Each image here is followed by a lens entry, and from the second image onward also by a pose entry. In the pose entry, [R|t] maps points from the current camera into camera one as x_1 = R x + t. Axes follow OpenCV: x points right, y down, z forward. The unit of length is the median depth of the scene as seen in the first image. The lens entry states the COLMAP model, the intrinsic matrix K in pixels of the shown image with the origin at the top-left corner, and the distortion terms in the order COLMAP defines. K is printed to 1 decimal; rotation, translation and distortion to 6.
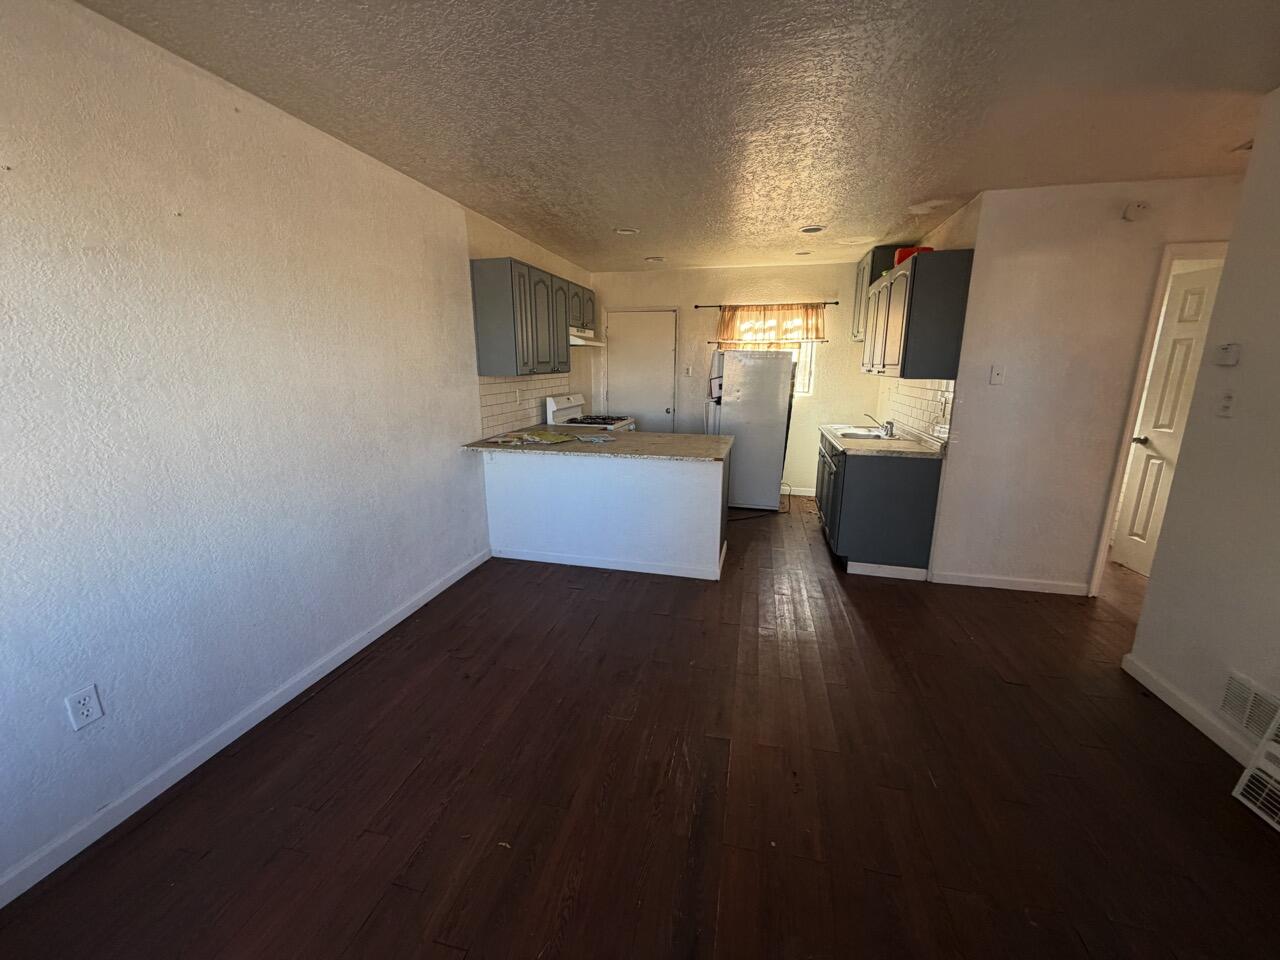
lens RADIAL K [[512.3, 0, 634.3], [0, 512.3, 480.2], [0, 0, 1]] dist [-0.000887, 0.000008]
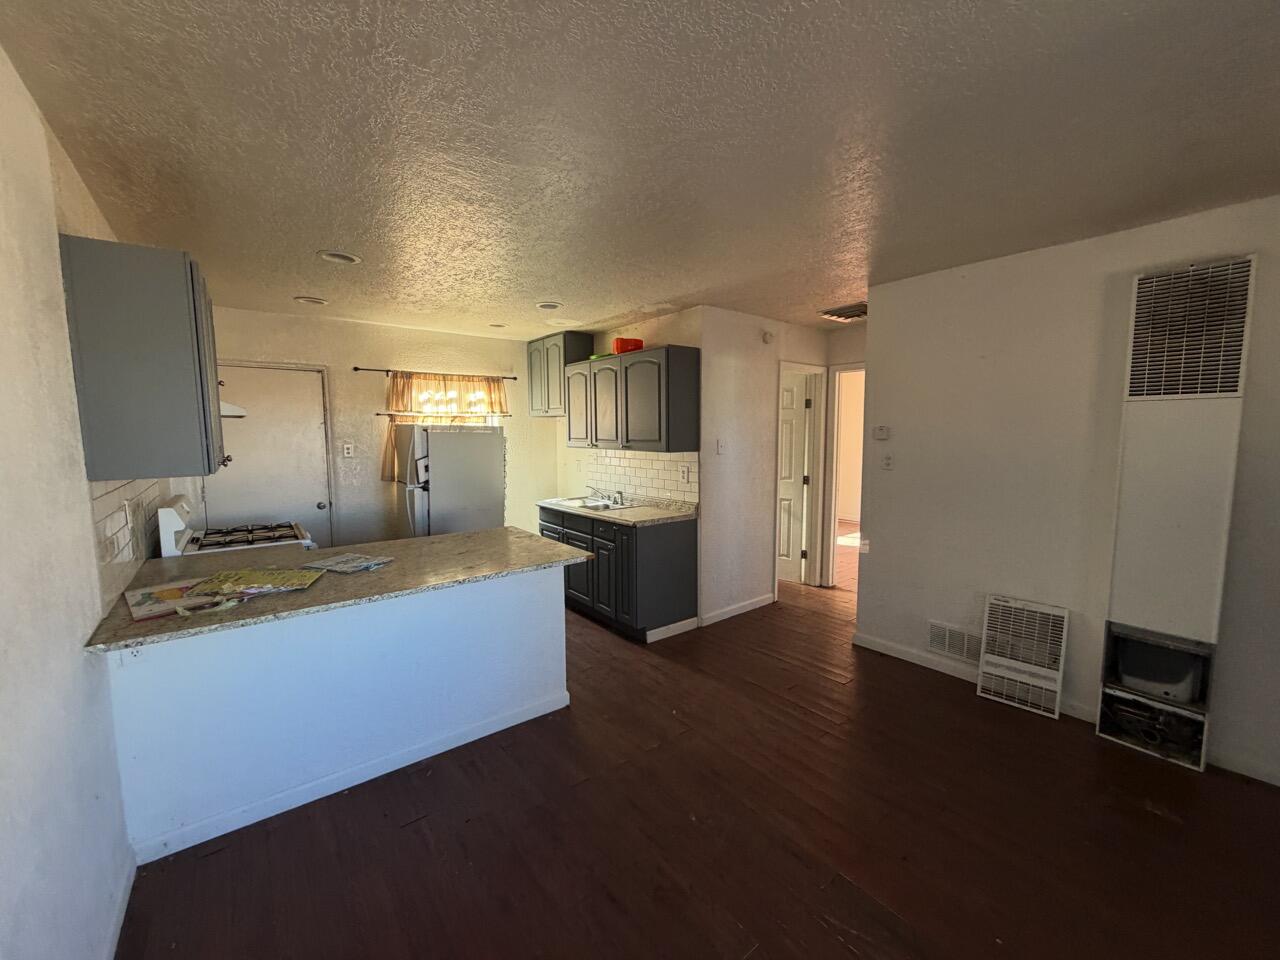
lens RADIAL K [[512.3, 0, 637.8], [0, 512.3, 483.3], [0, 0, 1]] dist [-0.000887, 0.000008]
pose [[0.616325, -0.083903, 0.783009, -0.248682], [0.182863, 0.982378, -0.038669, -0.064246], [-0.765966, 0.167016, 0.620807, 0.233550]]
